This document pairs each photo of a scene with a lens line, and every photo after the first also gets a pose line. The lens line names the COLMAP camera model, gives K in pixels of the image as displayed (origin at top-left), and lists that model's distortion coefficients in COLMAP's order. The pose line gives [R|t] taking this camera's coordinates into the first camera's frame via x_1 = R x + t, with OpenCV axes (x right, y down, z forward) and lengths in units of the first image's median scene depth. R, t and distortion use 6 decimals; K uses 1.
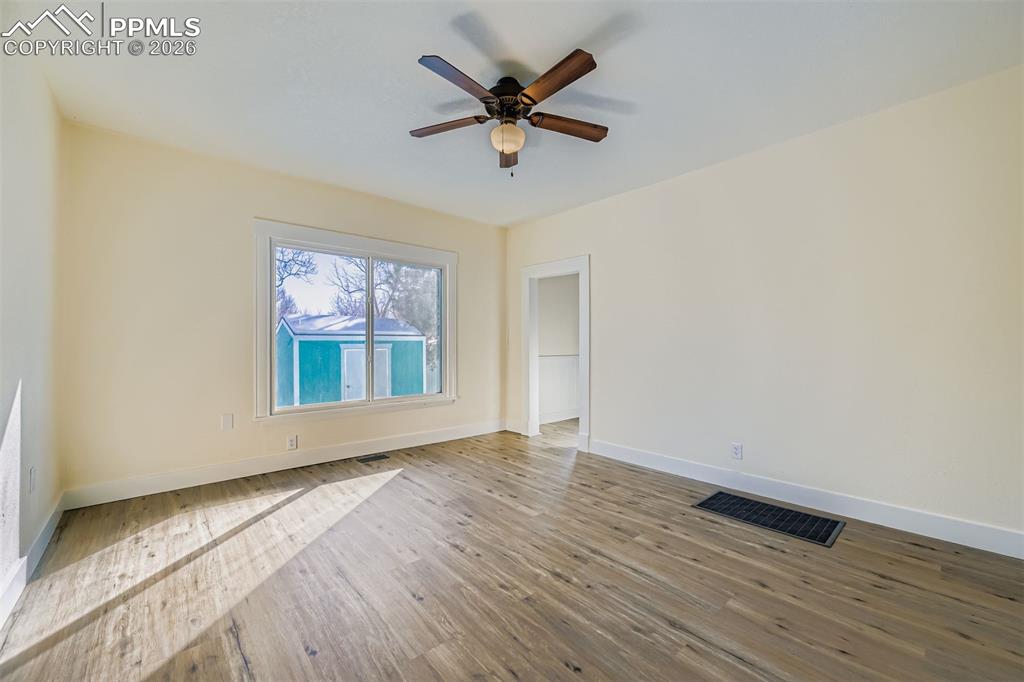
lens RADIAL K [[403.1, 0, 510.7], [0, 403.1, 350.9], [0, 0, 1]] dist [0.000260, -0.000042]
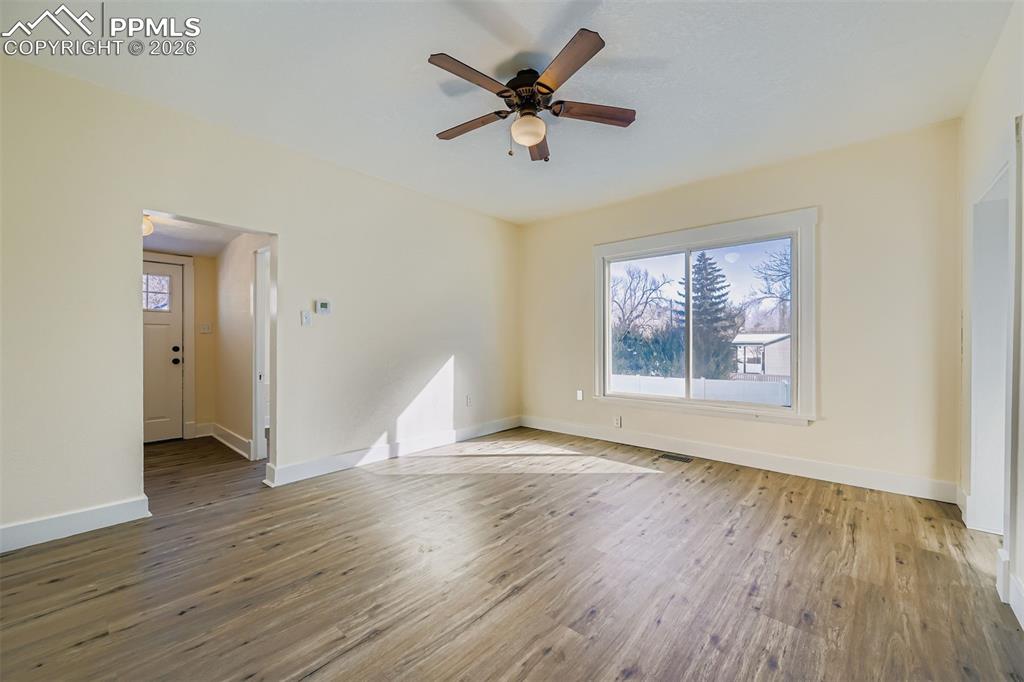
lens RADIAL K [[405.4, 0, 516.1], [0, 405.4, 341.6], [0, 0, 1]] dist [-0.000088, 0.000151]
pose [[0.139860, -0.001065, -0.990171, 0.837849], [-0.017278, 0.999845, -0.003516, -0.002979], [0.990020, 0.017600, 0.139820, 0.710948]]
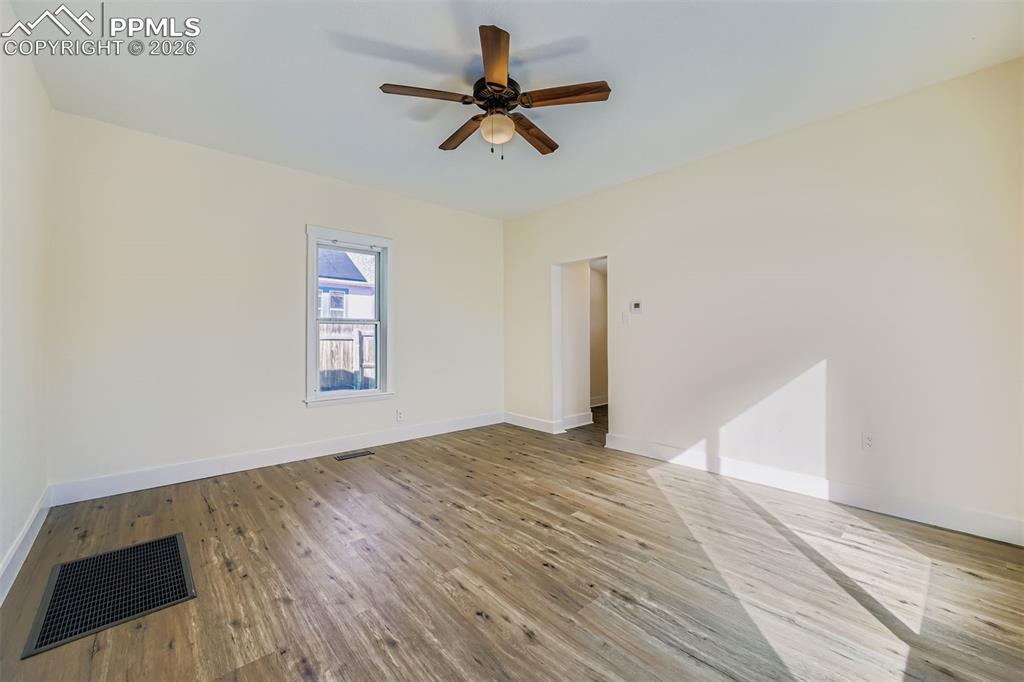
lens RADIAL K [[405.4, 0, 516.1], [0, 405.4, 341.6], [0, 0, 1]] dist [-0.000088, 0.000151]
pose [[-0.999653, -0.001139, -0.026327, -0.024791], [-0.001933, 0.999544, 0.030139, -0.024728], [0.026281, 0.030180, -0.999199, 1.706359]]
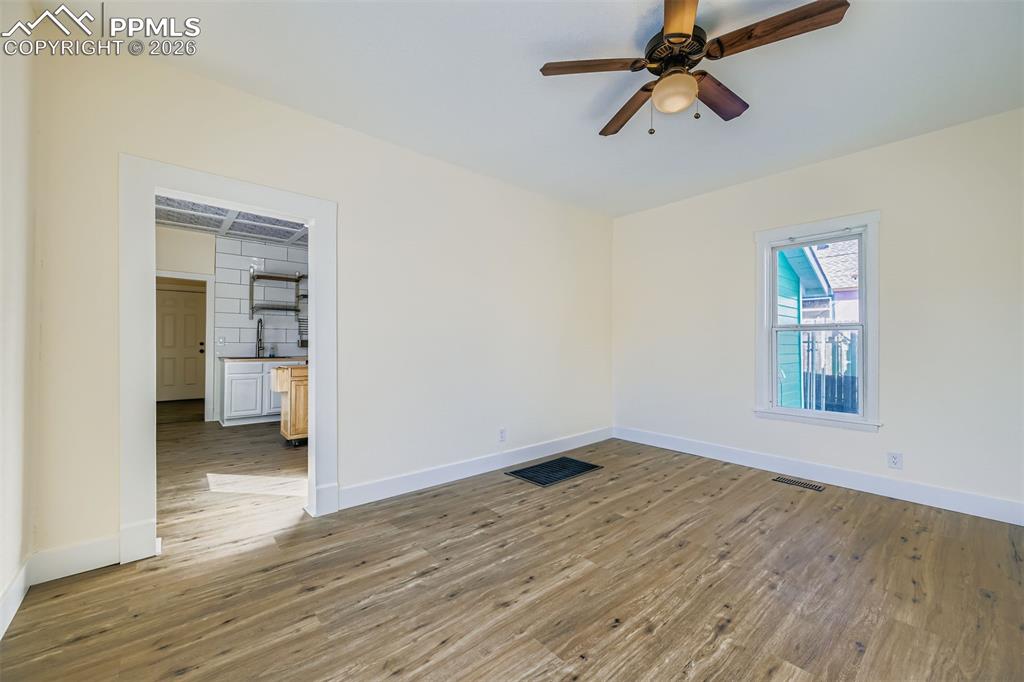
lens RADIAL K [[405.4, 0, 516.1], [0, 405.4, 341.6], [0, 0, 1]] dist [-0.000088, 0.000151]
pose [[0.000622, 0.000639, 1.000000, -0.709039], [0.012765, 0.999918, -0.000647, -0.018649], [-0.999918, 0.012766, 0.000614, 1.130220]]
